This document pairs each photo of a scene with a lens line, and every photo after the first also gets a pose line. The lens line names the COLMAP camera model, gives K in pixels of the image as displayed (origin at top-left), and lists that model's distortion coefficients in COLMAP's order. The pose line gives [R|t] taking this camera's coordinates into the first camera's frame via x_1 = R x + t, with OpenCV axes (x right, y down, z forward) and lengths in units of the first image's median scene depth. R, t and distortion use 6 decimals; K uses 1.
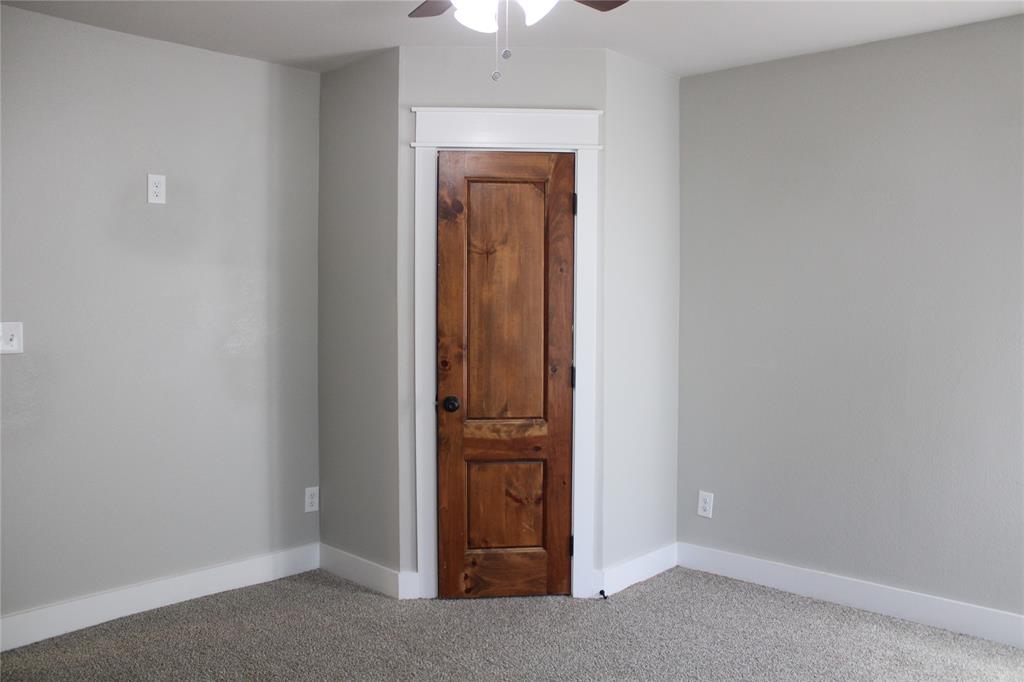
lens RADIAL K [[836.1, 0, 512.0], [0, 836.1, 341.0], [0, 0, 1]] dist [-0.196448, 0.165369]
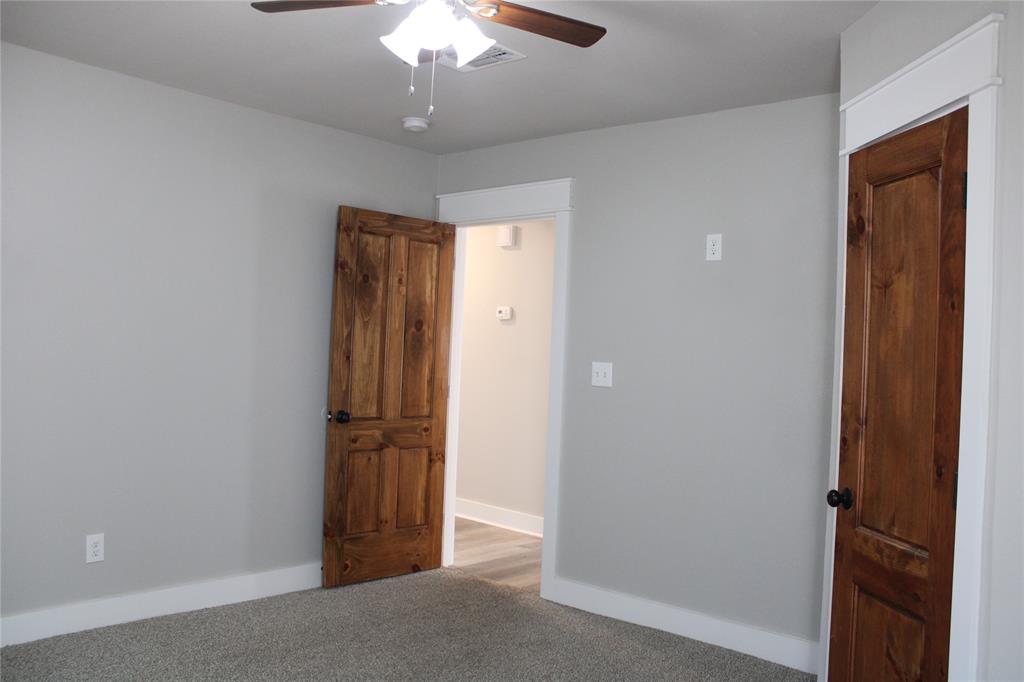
lens RADIAL K [[836.1, 0, 512.0], [0, 836.1, 341.0], [0, 0, 1]] dist [-0.196448, 0.165369]
pose [[0.028632, -0.009605, -0.999544, 0.617421], [-0.096098, 0.995296, -0.012317, -0.023428], [0.994960, 0.096407, 0.027574, 0.678361]]
